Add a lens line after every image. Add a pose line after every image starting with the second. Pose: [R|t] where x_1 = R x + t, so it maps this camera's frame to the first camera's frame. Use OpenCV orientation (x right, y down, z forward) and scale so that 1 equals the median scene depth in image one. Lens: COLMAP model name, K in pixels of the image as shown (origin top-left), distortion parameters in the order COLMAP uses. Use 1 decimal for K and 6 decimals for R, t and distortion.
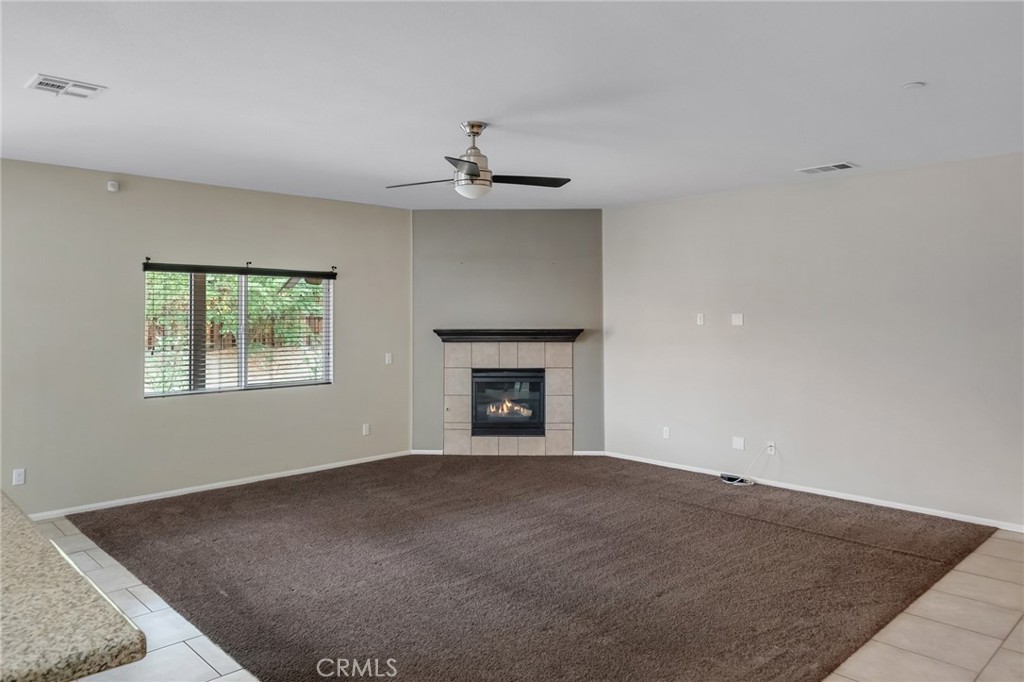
lens RADIAL K [[707.6, 0, 501.2], [0, 707.6, 312.3], [0, 0, 1]] dist [-0.016915, -0.000472]
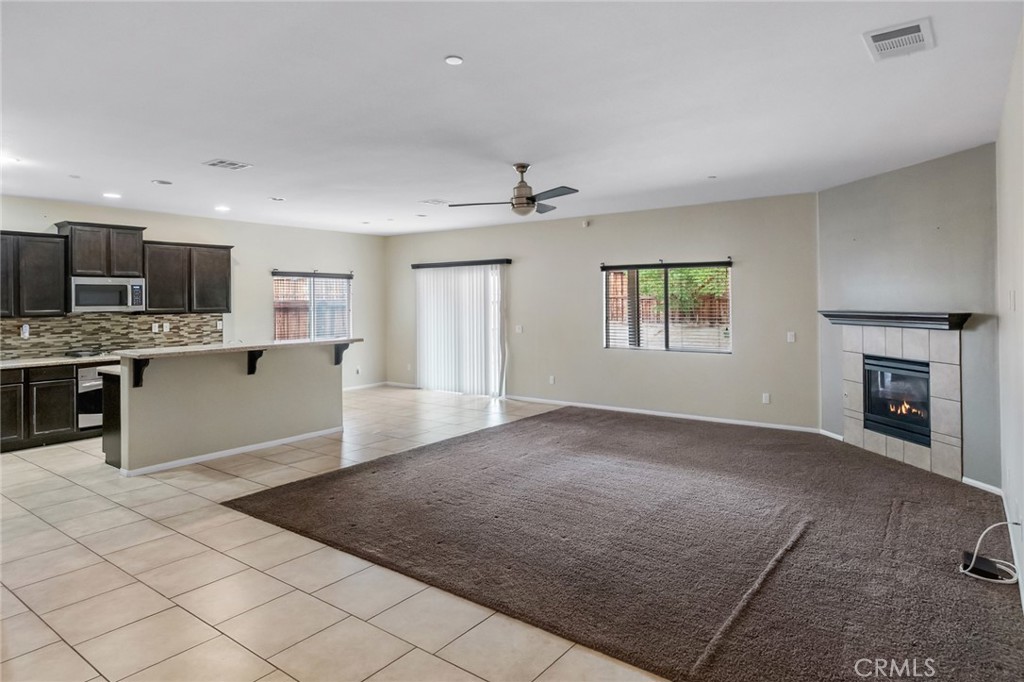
lens RADIAL K [[603.4, 0, 522.8], [0, 603.4, 302.1], [0, 0, 1]] dist [0.000649, -0.001721]
pose [[0.163006, 0.001392, -0.986624, 0.654713], [0.010126, 0.999944, 0.003084, 0.005666], [0.986573, -0.010493, 0.162983, 0.441163]]
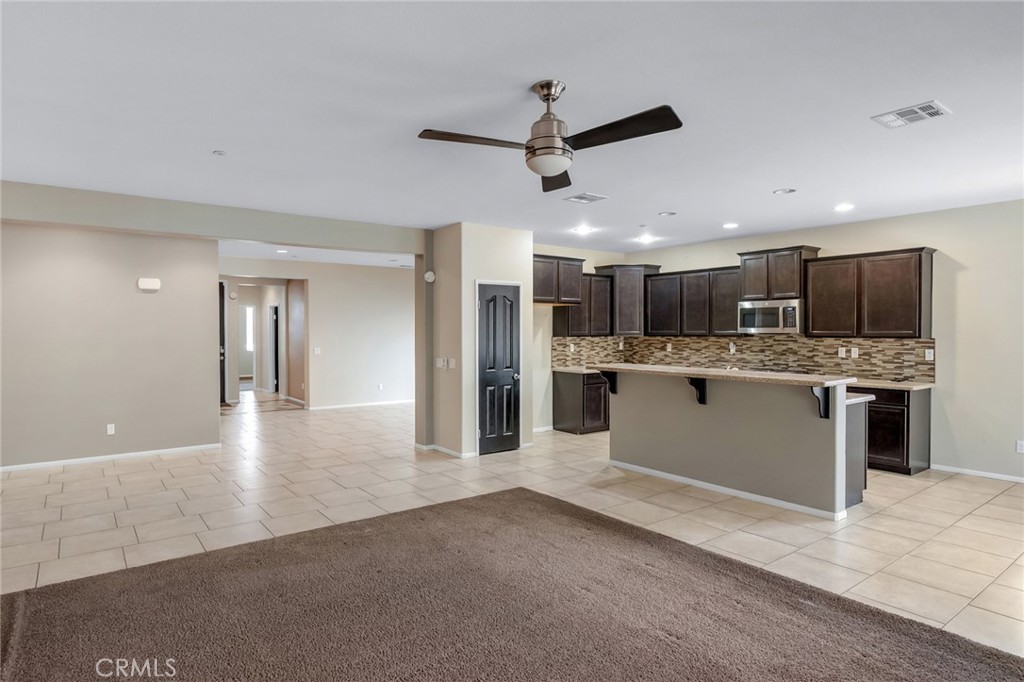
lens RADIAL K [[567.4, 0, 476.1], [0, 567.4, 333.3], [0, 0, 1]] dist [0.000437, -0.002060]
pose [[-0.988323, 0.001452, 0.152367, -0.028684], [0.002242, 0.999985, 0.005015, 0.011200], [-0.152357, 0.005298, -0.988311, 0.928526]]
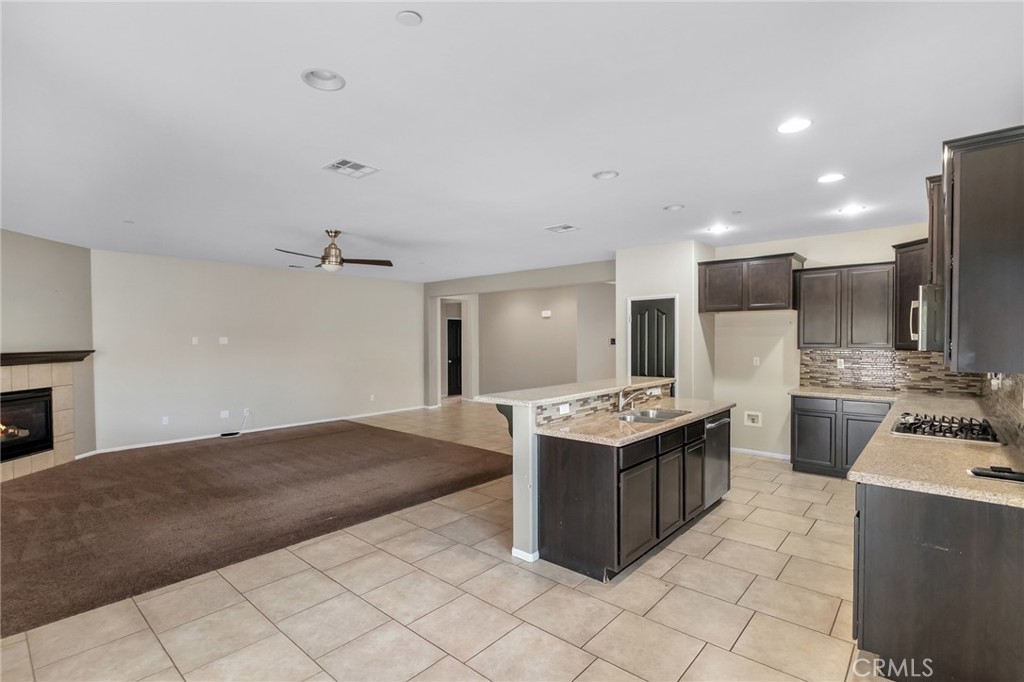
lens RADIAL K [[486.0, 0, 512.2], [0, 486.0, 344.2], [0, 0, 1]] dist [-0.000943, -0.000109]
pose [[-0.071507, -0.013294, 0.997352, -0.739107], [0.003055, 0.999904, 0.013547, 0.004532], [-0.997435, 0.004016, -0.071459, 0.342812]]
